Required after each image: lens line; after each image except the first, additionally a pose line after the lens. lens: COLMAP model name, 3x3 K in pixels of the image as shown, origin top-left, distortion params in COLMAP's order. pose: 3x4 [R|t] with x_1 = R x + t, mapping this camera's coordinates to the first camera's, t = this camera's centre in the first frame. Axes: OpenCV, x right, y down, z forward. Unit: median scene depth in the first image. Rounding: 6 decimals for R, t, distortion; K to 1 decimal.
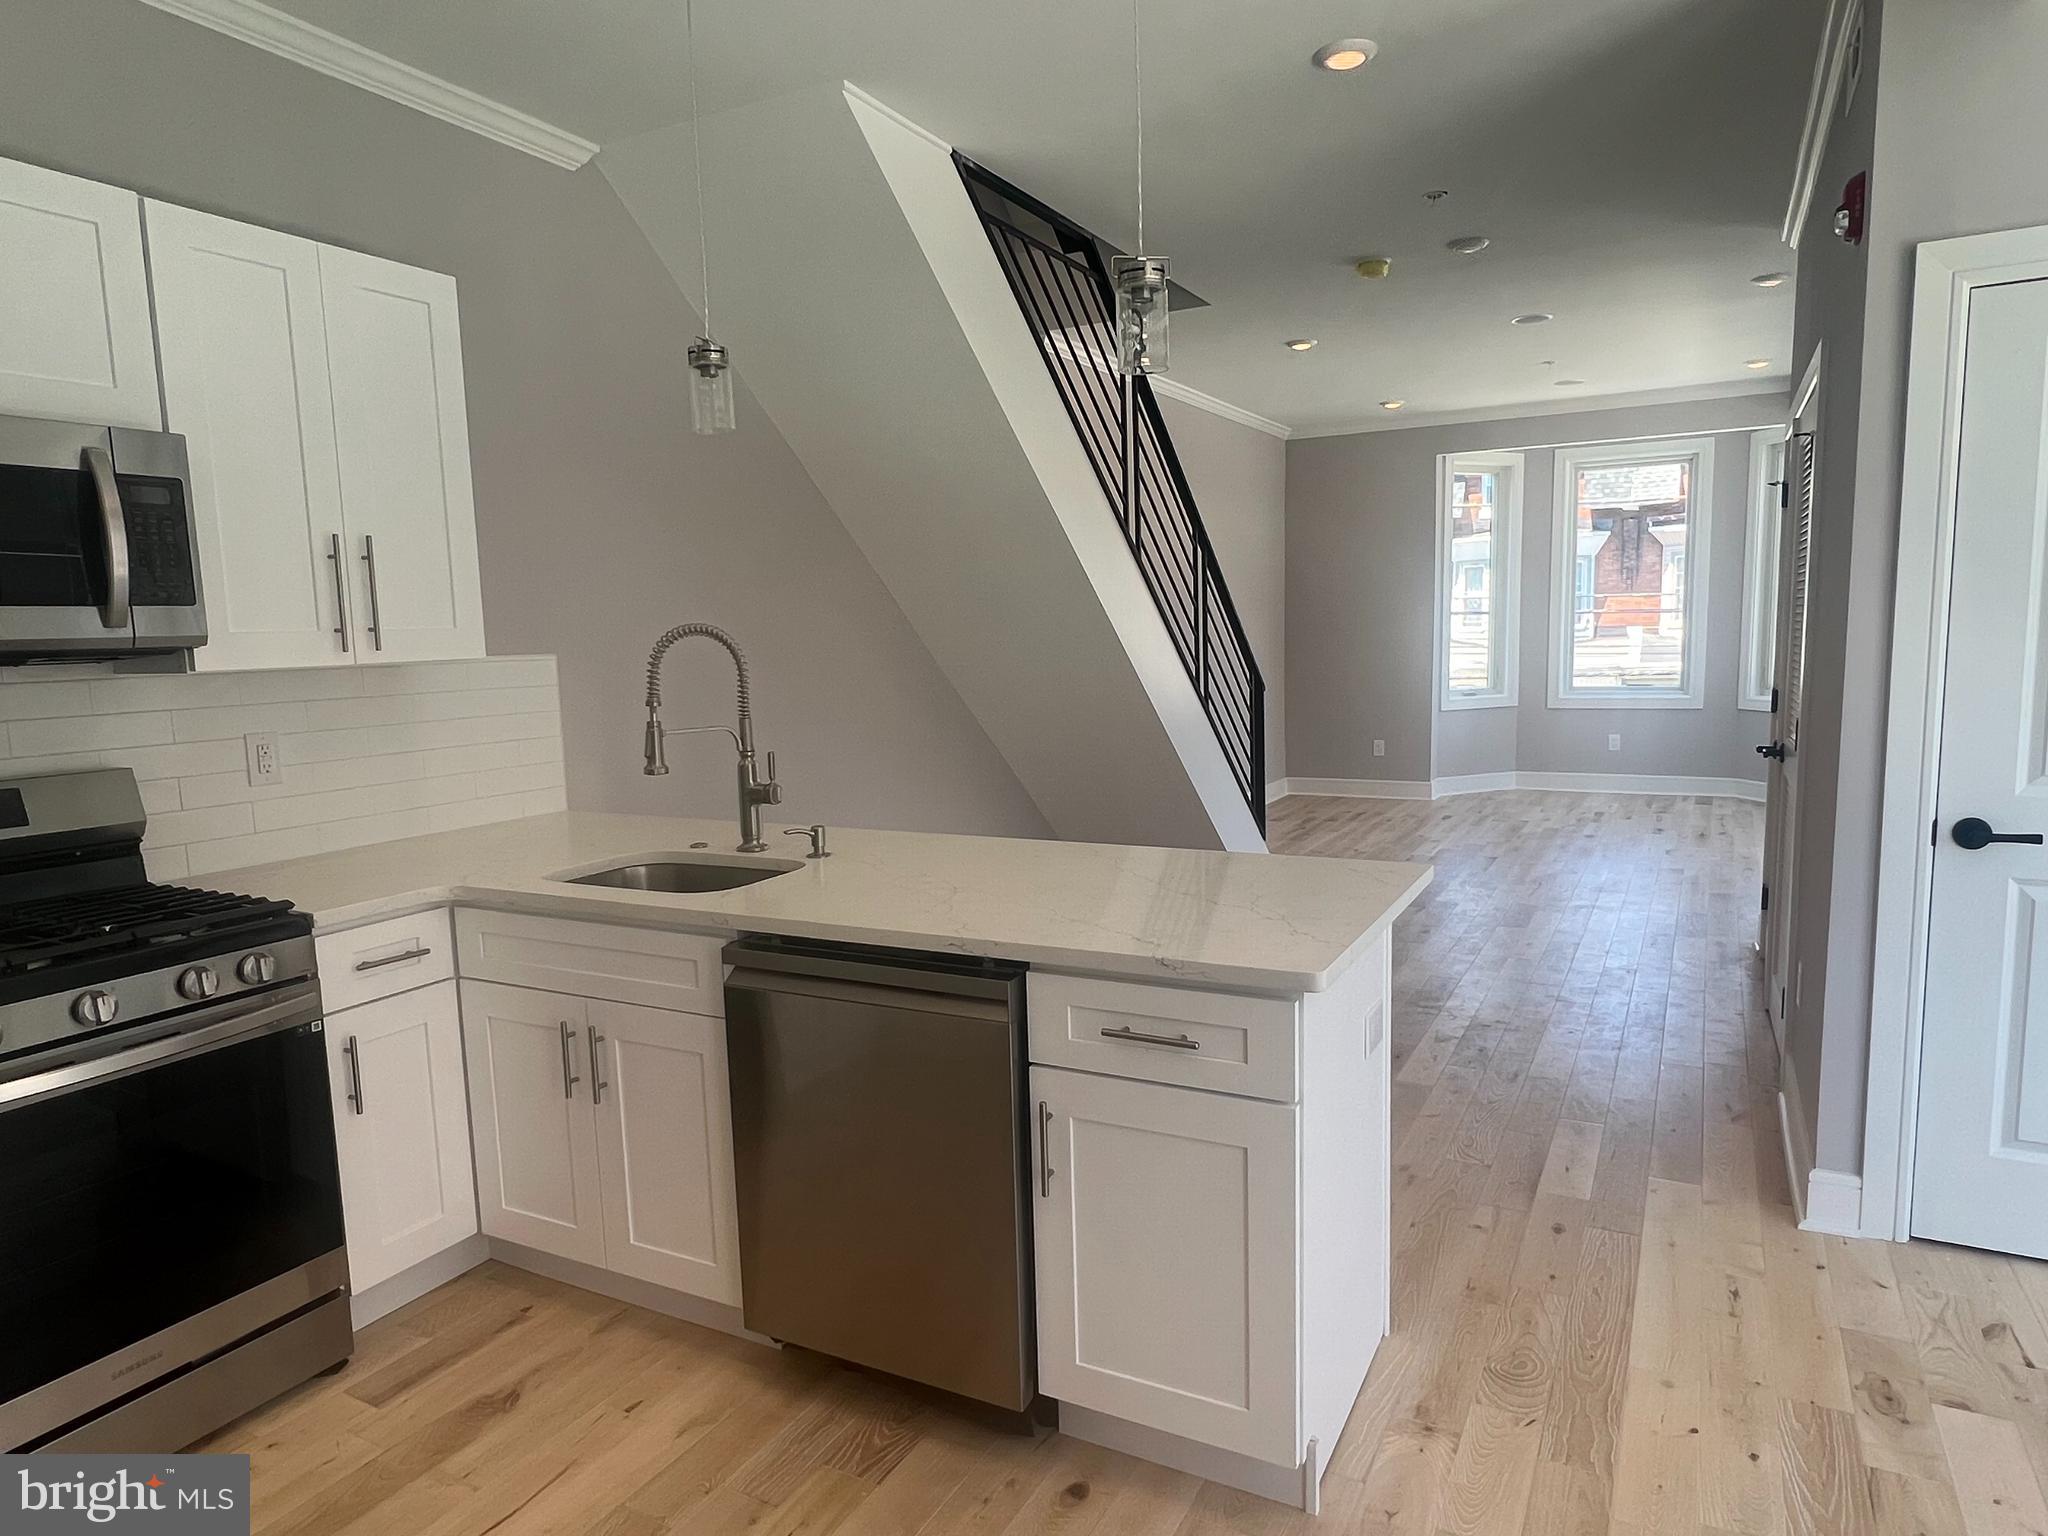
lens RADIAL K [[1241.4, 0, 1026.3], [0, 1241.4, 777.3], [0, 0, 1]] dist [-0.001635, -0.000119]
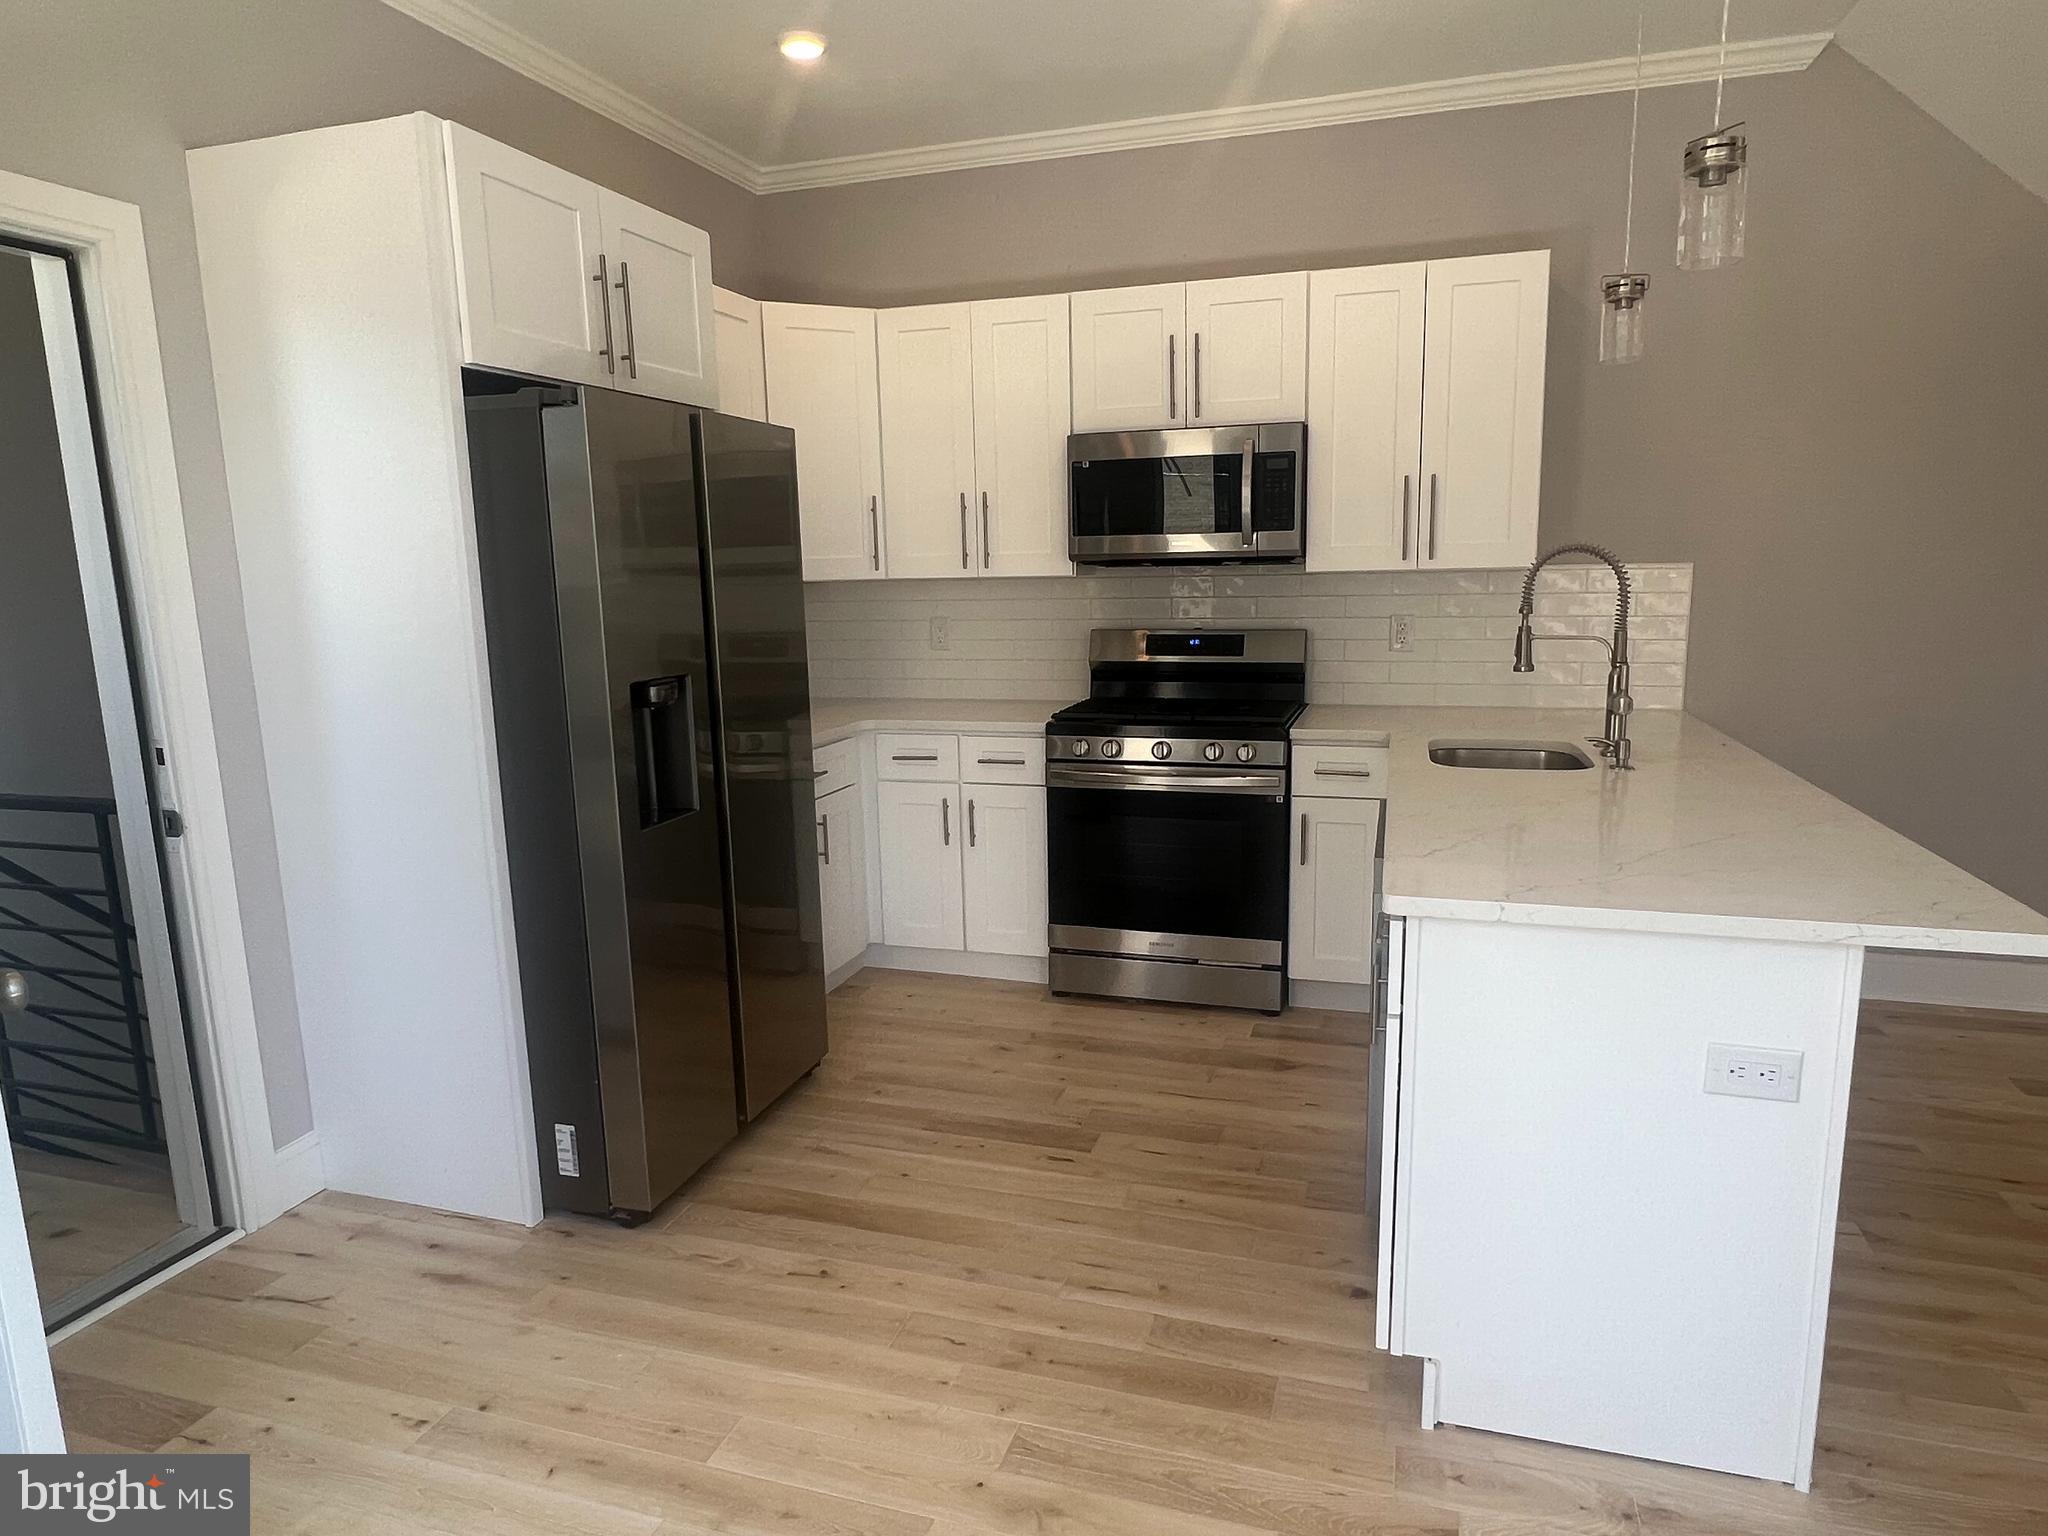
lens RADIAL K [[1241.4, 0, 1026.3], [0, 1241.4, 777.3], [0, 0, 1]] dist [-0.001635, -0.000119]
pose [[0.190186, 0.192402, -0.962710, 0.845360], [-0.103590, 0.979067, 0.175206, -0.068098], [0.976268, 0.066405, 0.206135, 0.339071]]
